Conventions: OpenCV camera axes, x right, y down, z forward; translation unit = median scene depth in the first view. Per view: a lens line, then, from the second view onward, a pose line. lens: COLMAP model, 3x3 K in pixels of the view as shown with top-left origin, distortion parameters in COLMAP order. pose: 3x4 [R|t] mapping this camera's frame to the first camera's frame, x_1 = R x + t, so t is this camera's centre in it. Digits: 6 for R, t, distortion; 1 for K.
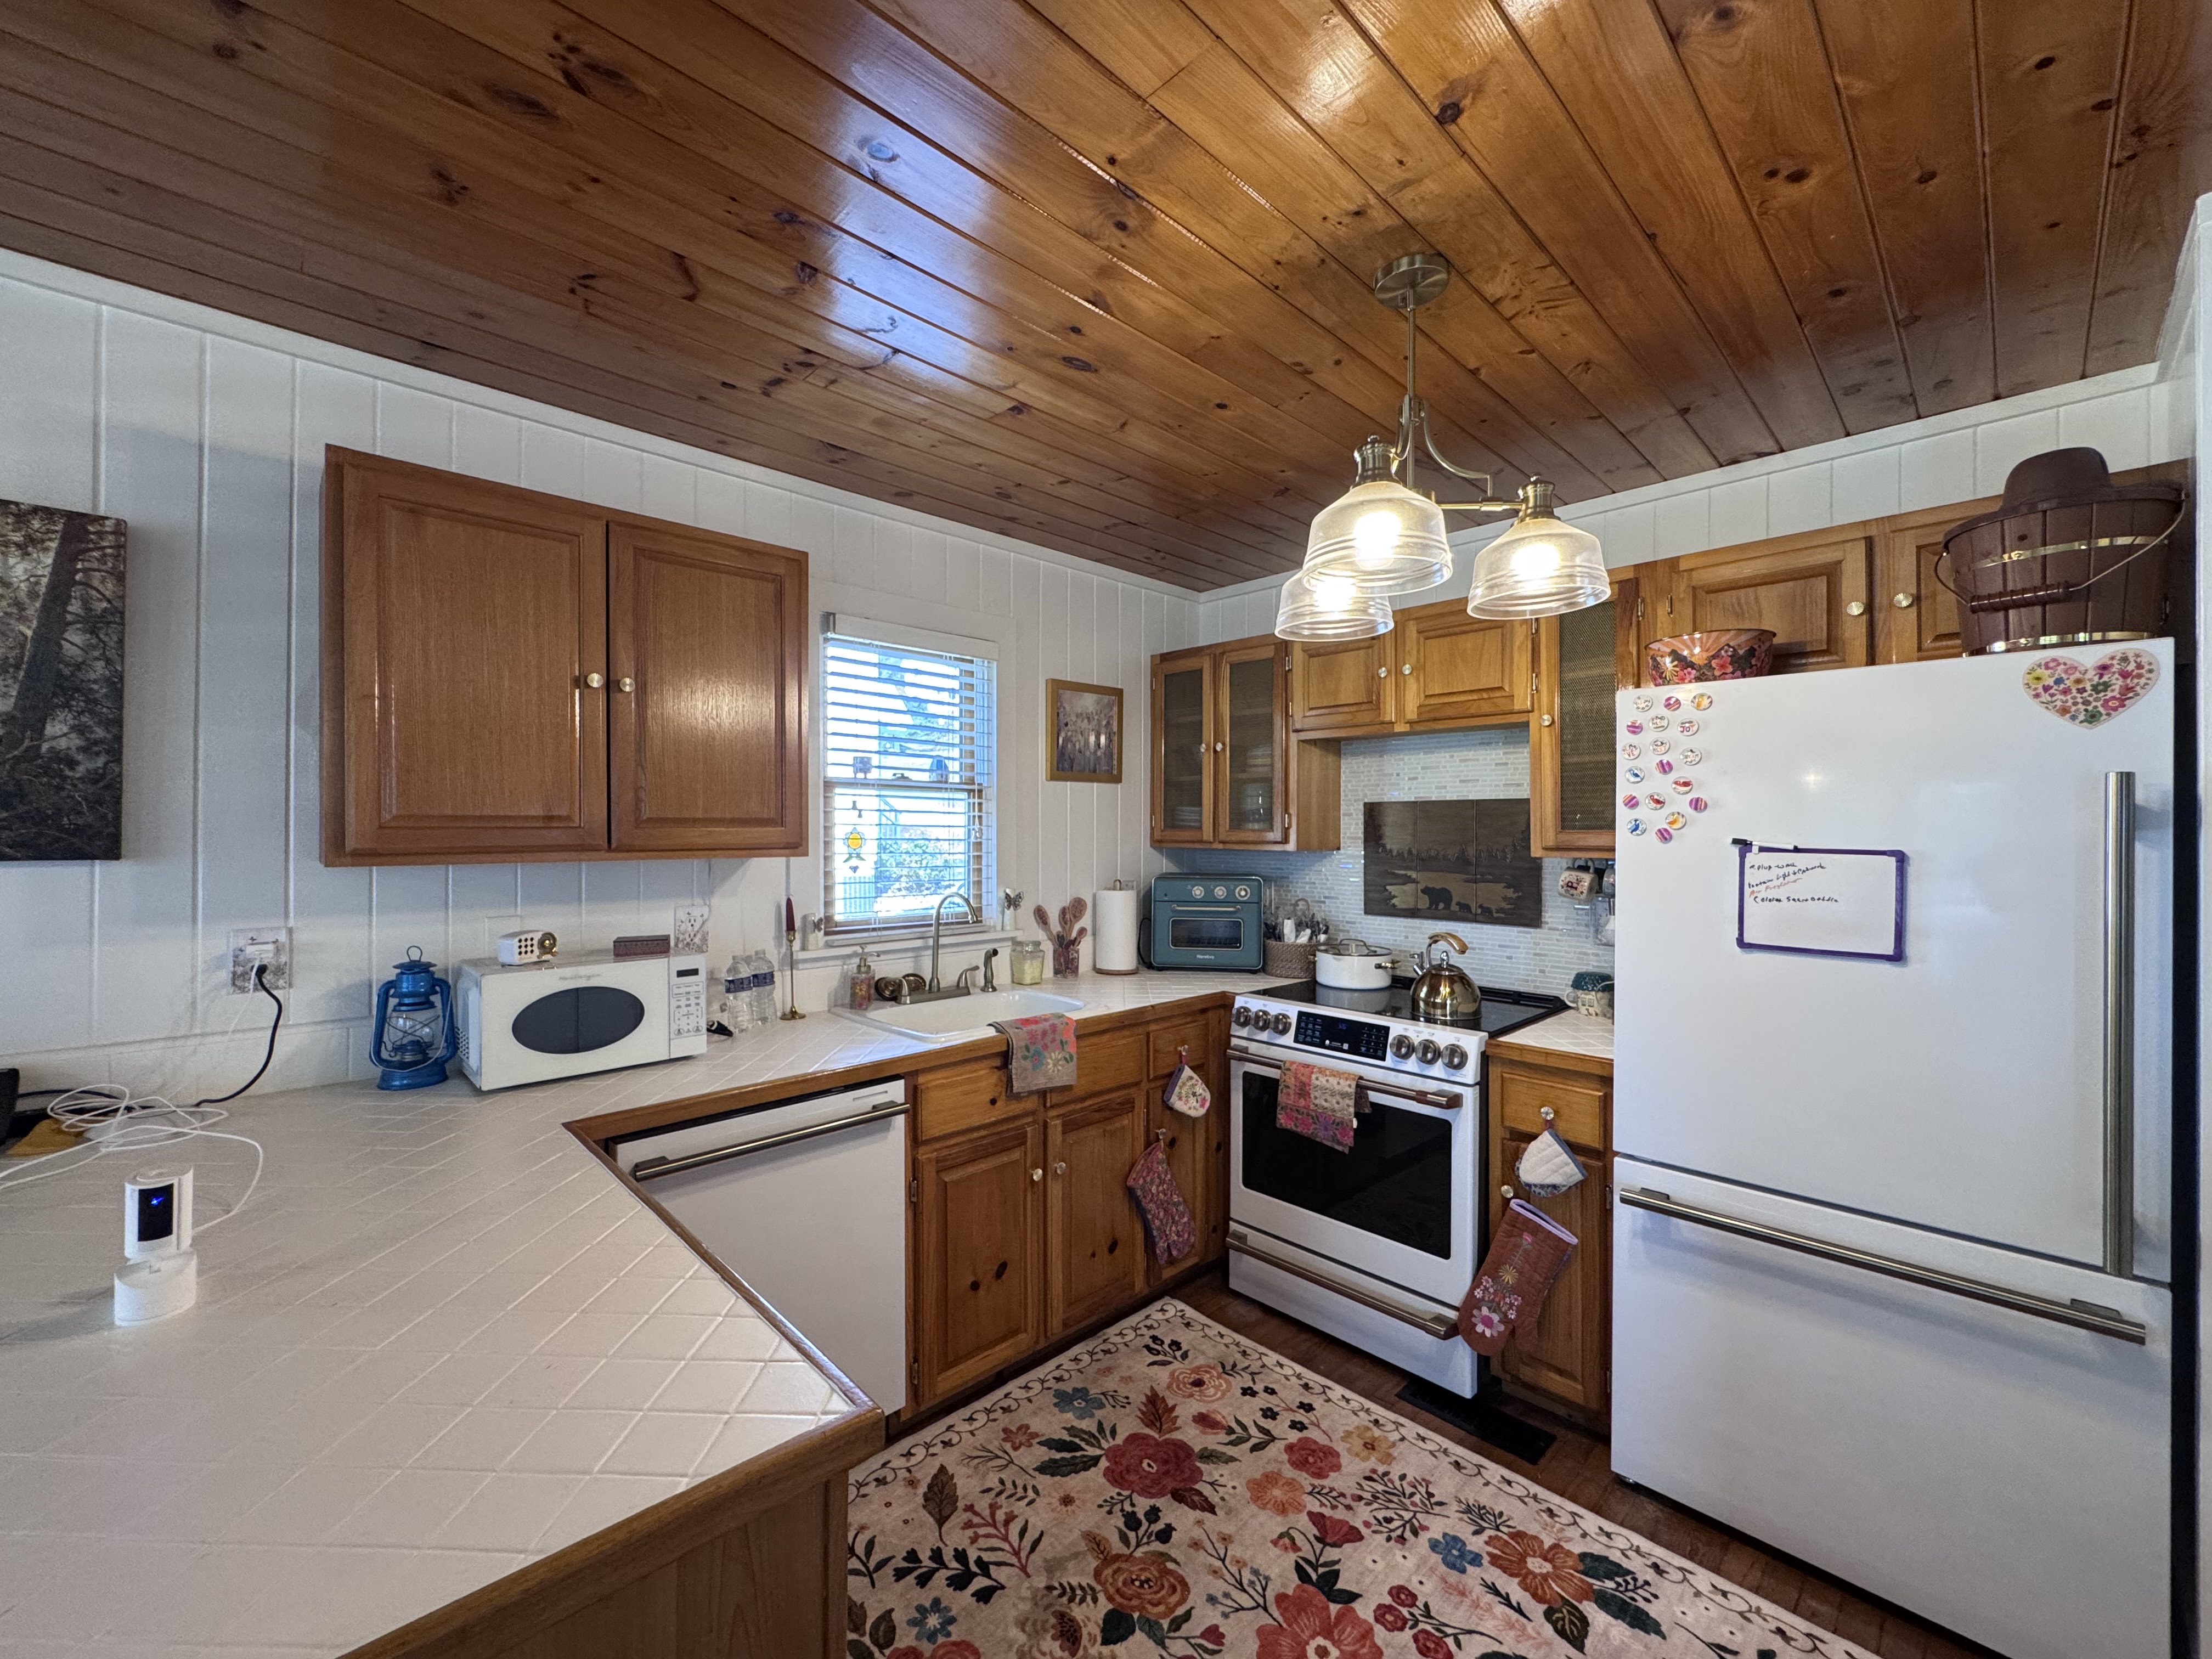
lens RADIAL K [[887.4, 0, 1102.9], [0, 887.4, 824.9], [0, 0, 1]] dist [-0.002951, 0.000390]
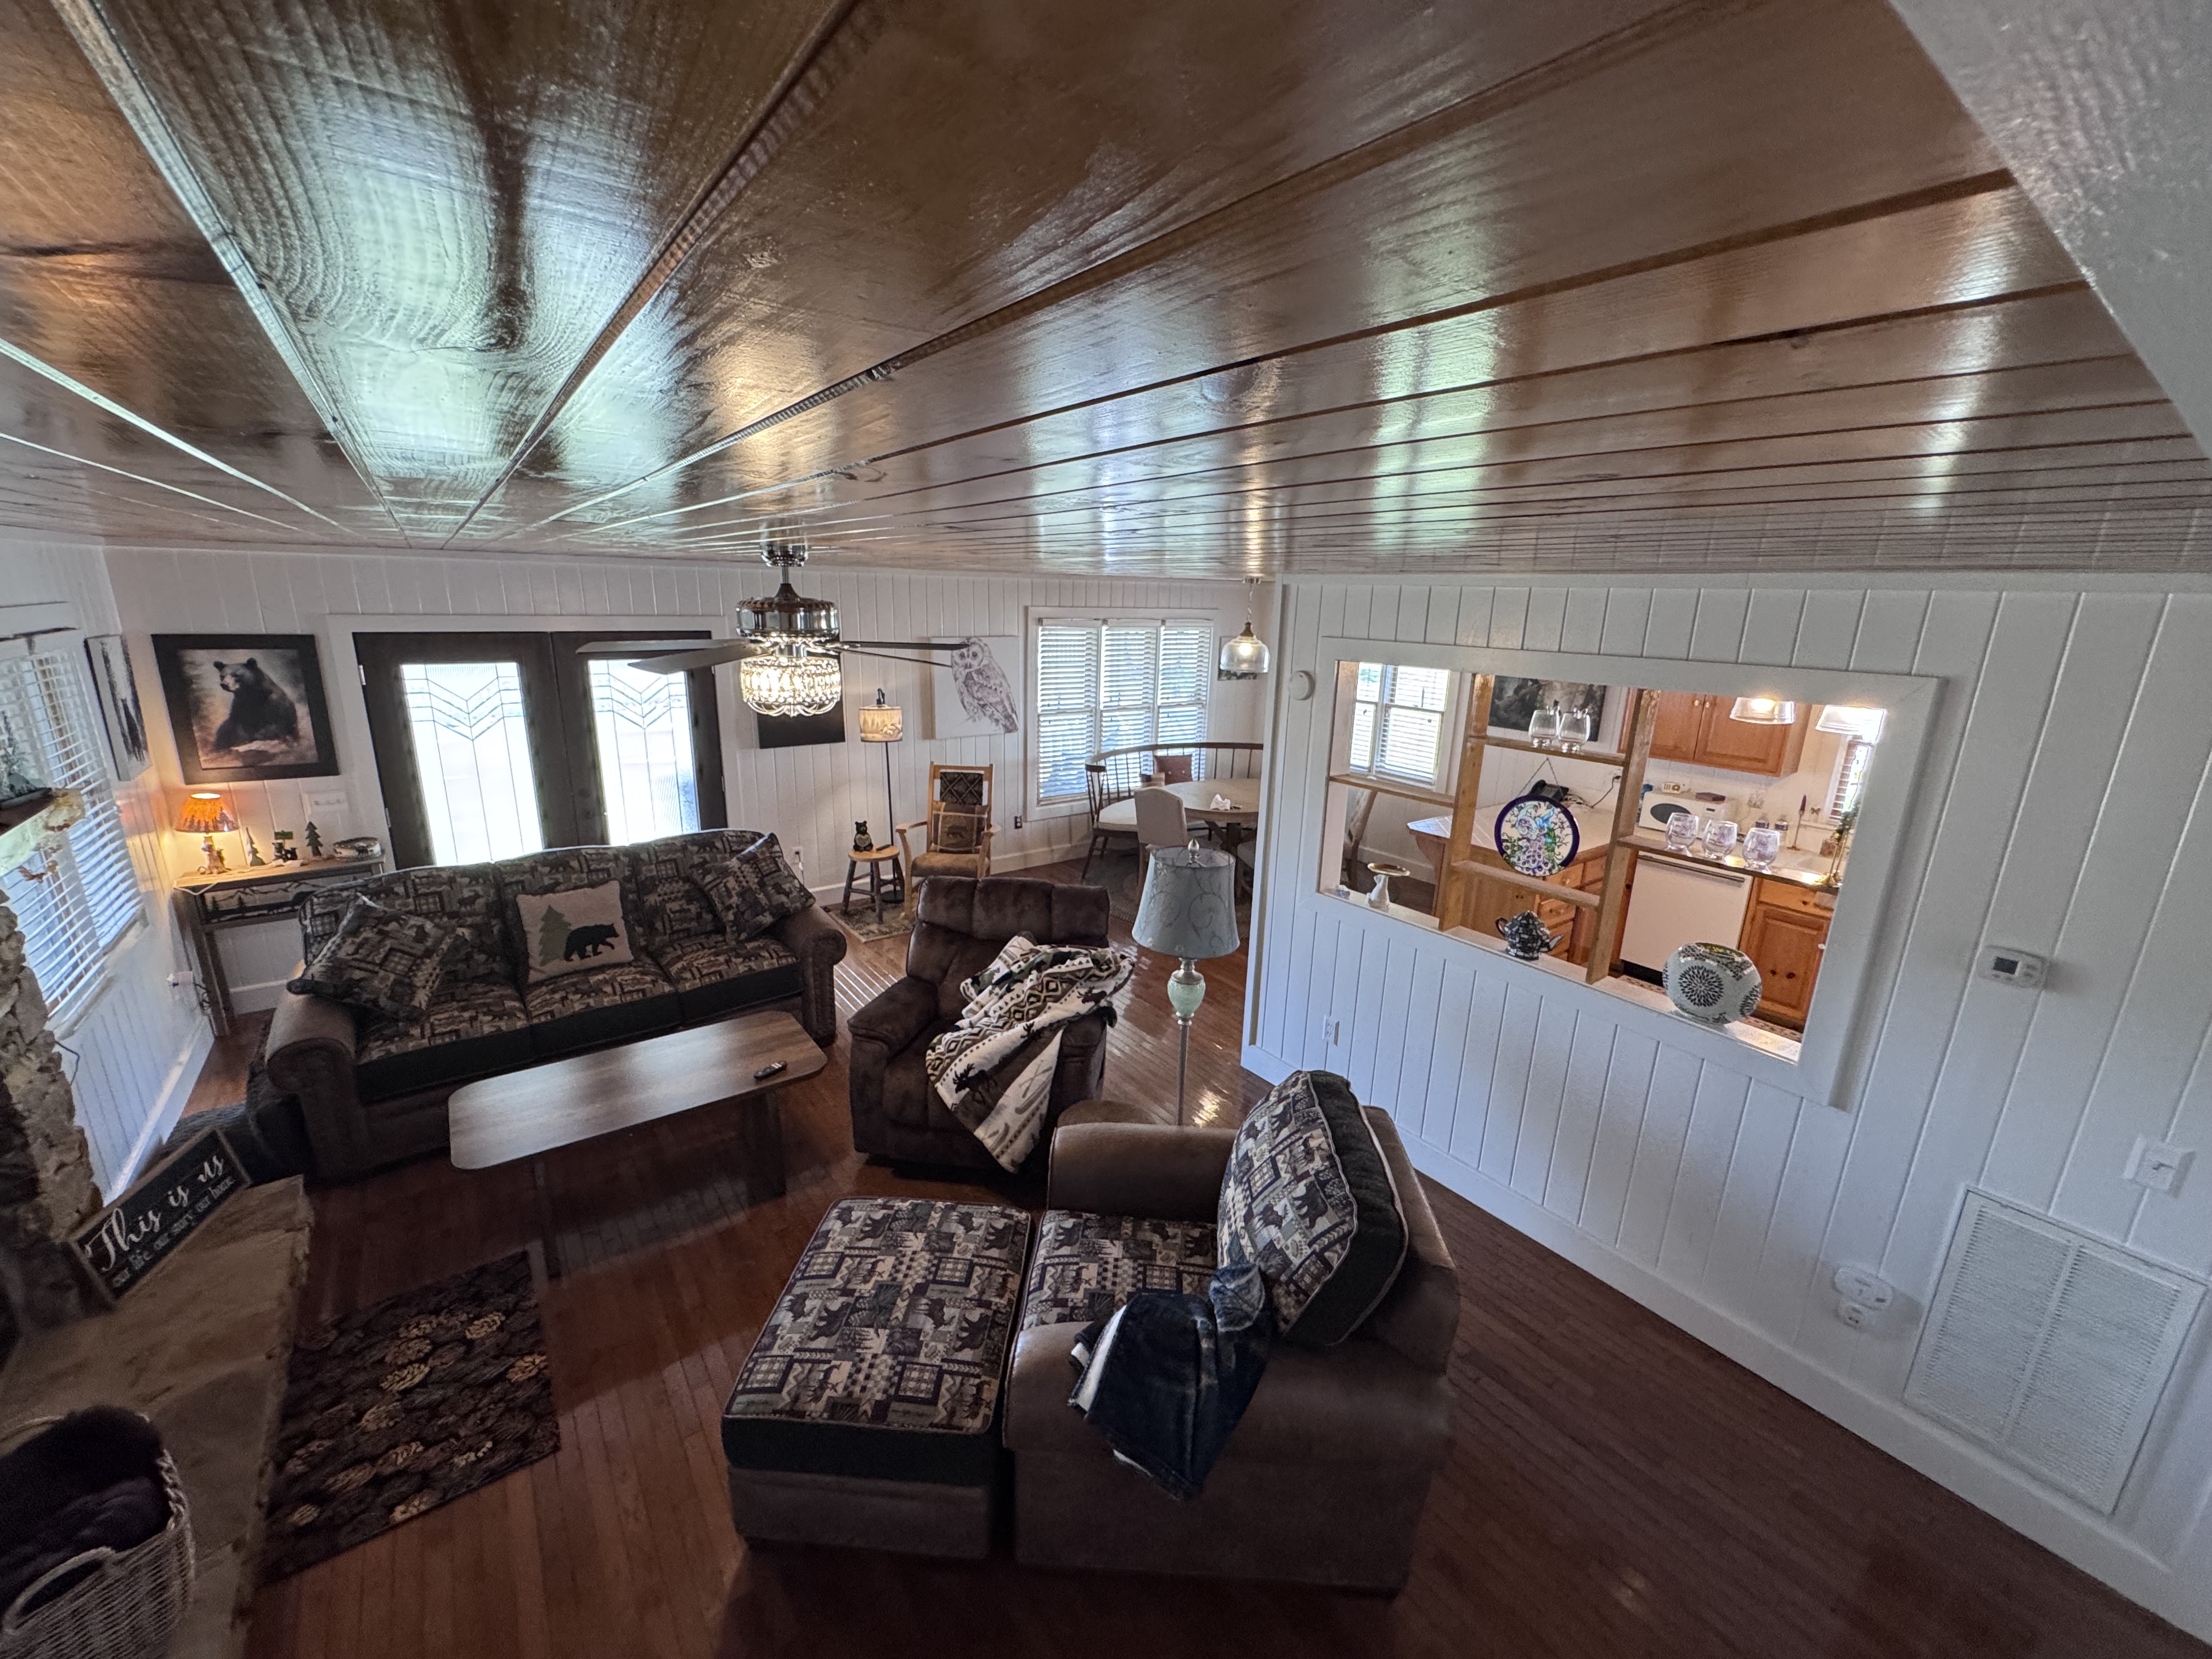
lens RADIAL K [[887.4, 0, 1102.7], [0, 887.4, 827.8], [0, 0, 1]] dist [-0.002951, 0.000390]
pose [[-0.128483, 0.251733, -0.959230, 2.433510], [-0.022041, 0.966283, 0.256536, -0.443422], [0.991467, 0.054103, -0.118602, -0.536826]]
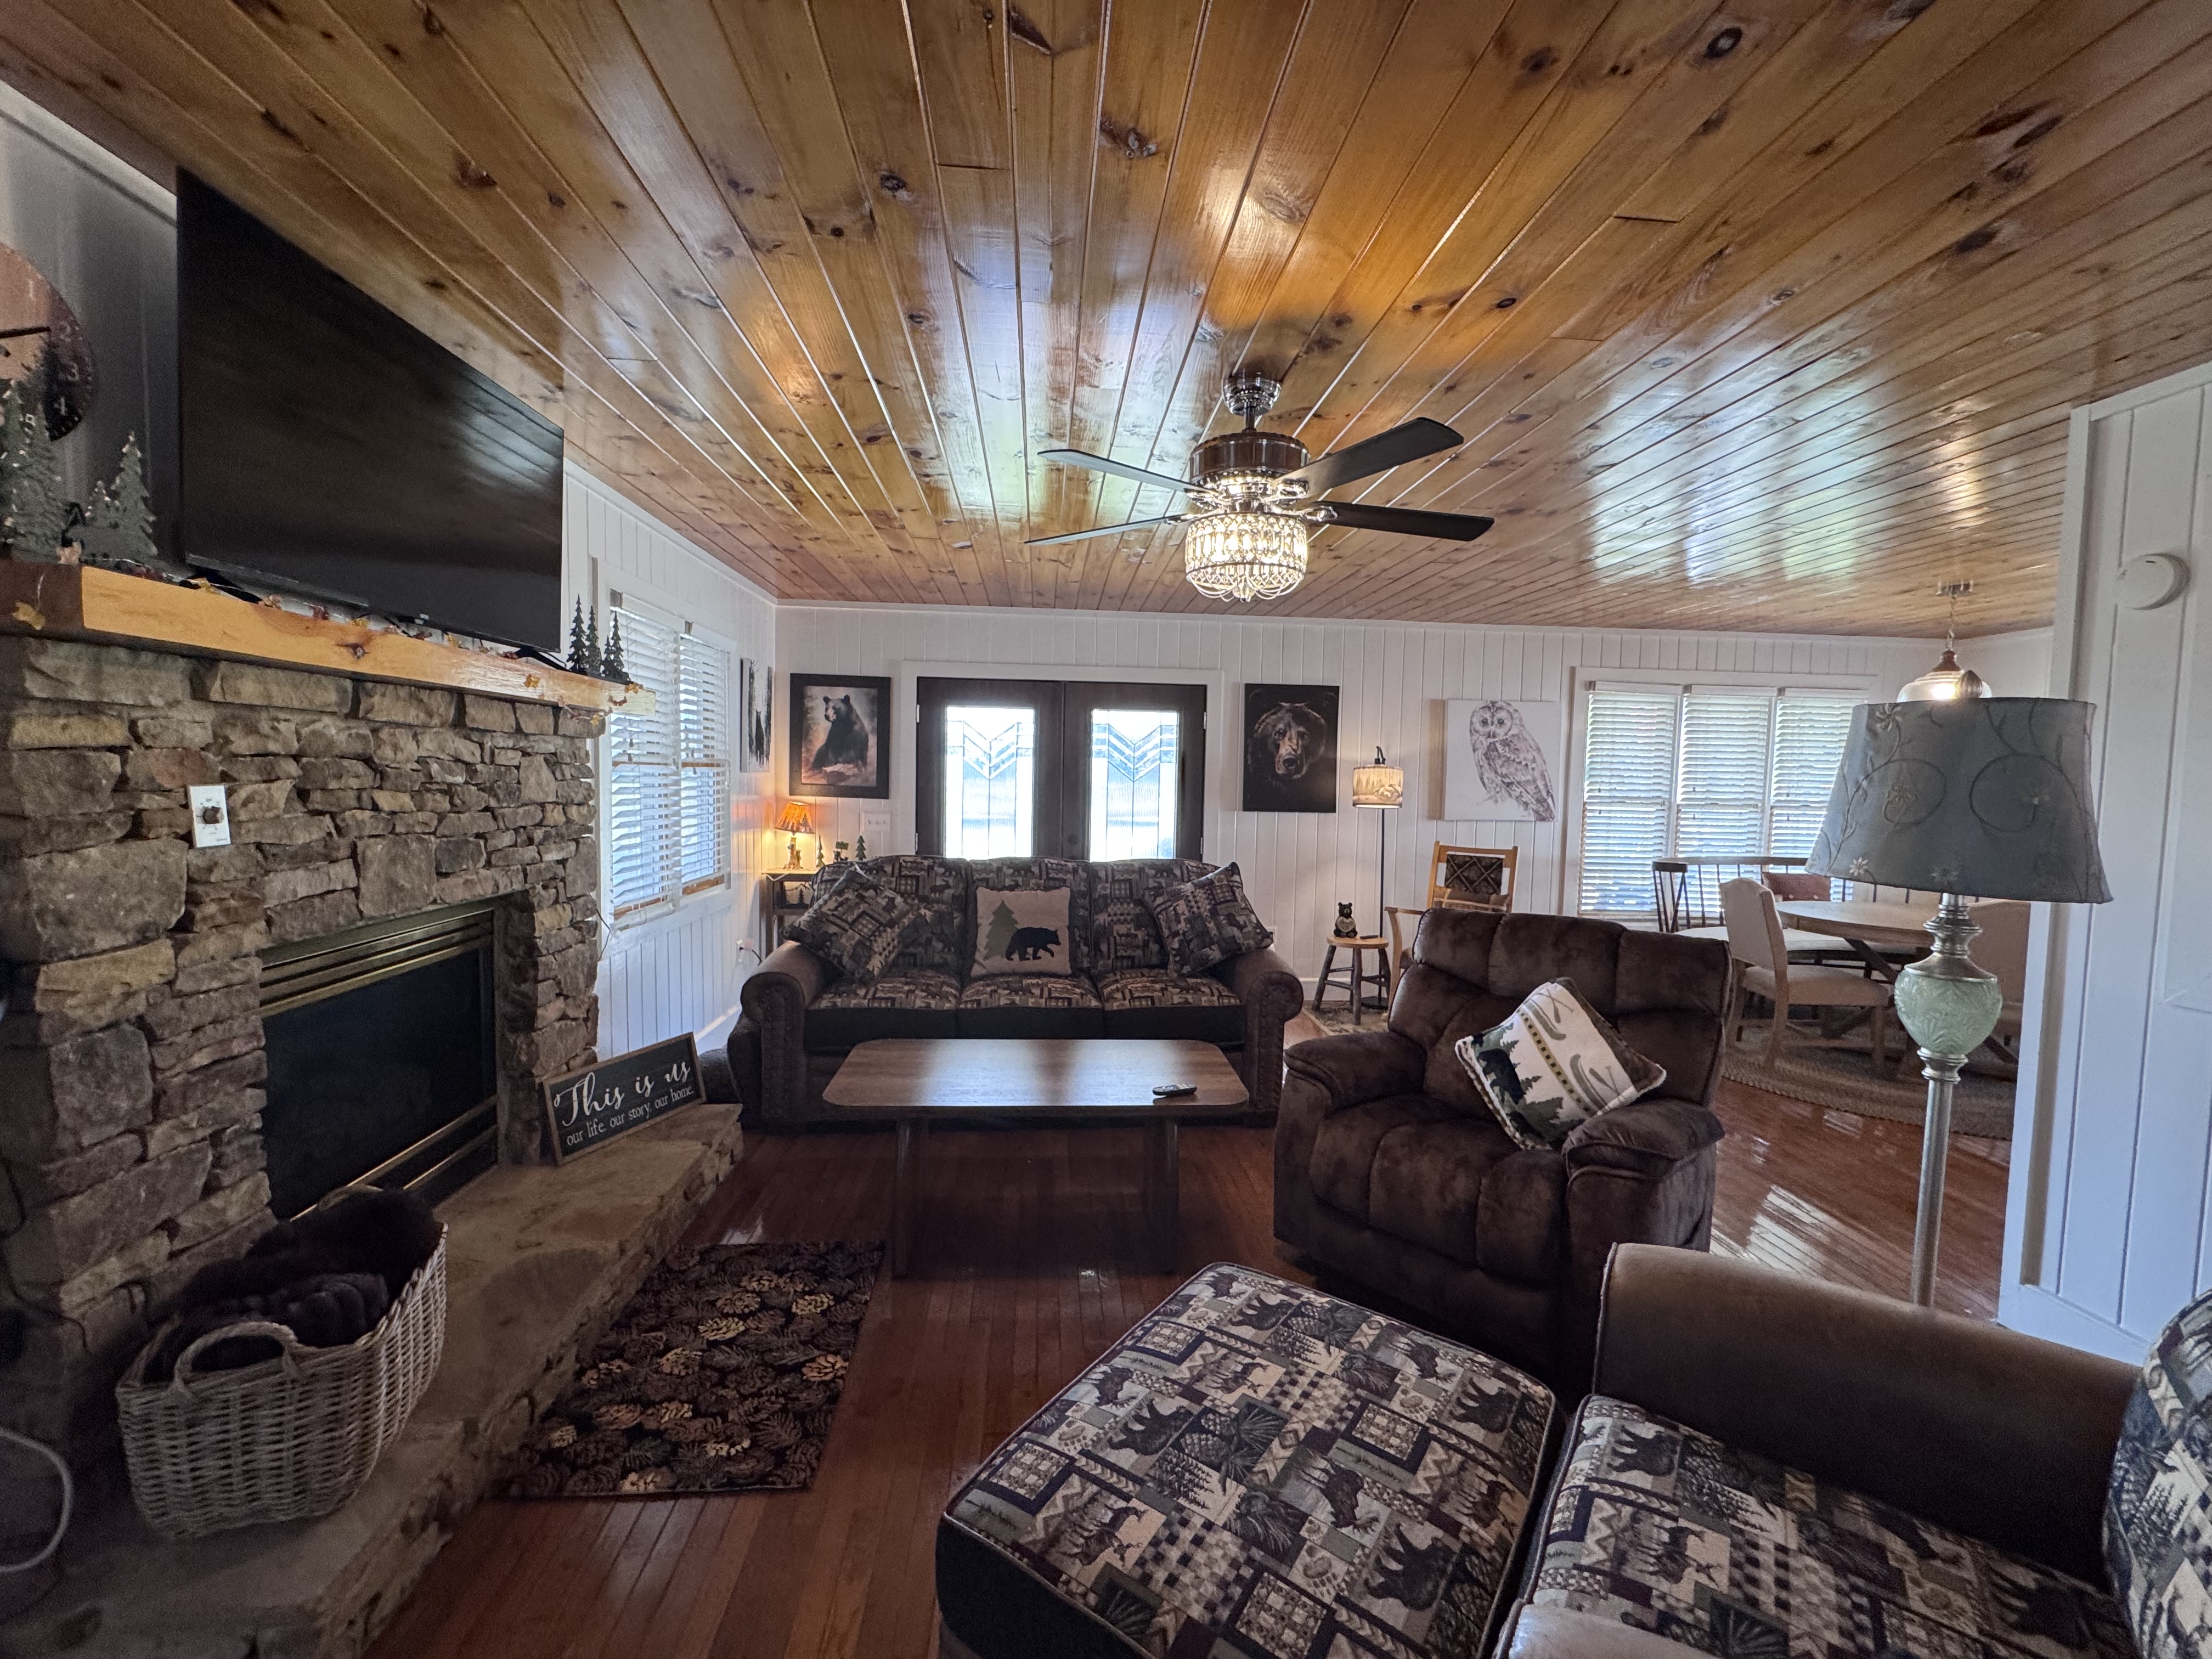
lens RADIAL K [[887.4, 0, 1101.7], [0, 887.4, 827.6], [0, 0, 1]] dist [-0.002951, 0.000390]
pose [[-0.639215, 0.032810, -0.768328, 2.043544], [-0.017011, 0.998242, 0.056781, 0.002195], [0.768840, 0.049365, -0.637532, -0.627531]]
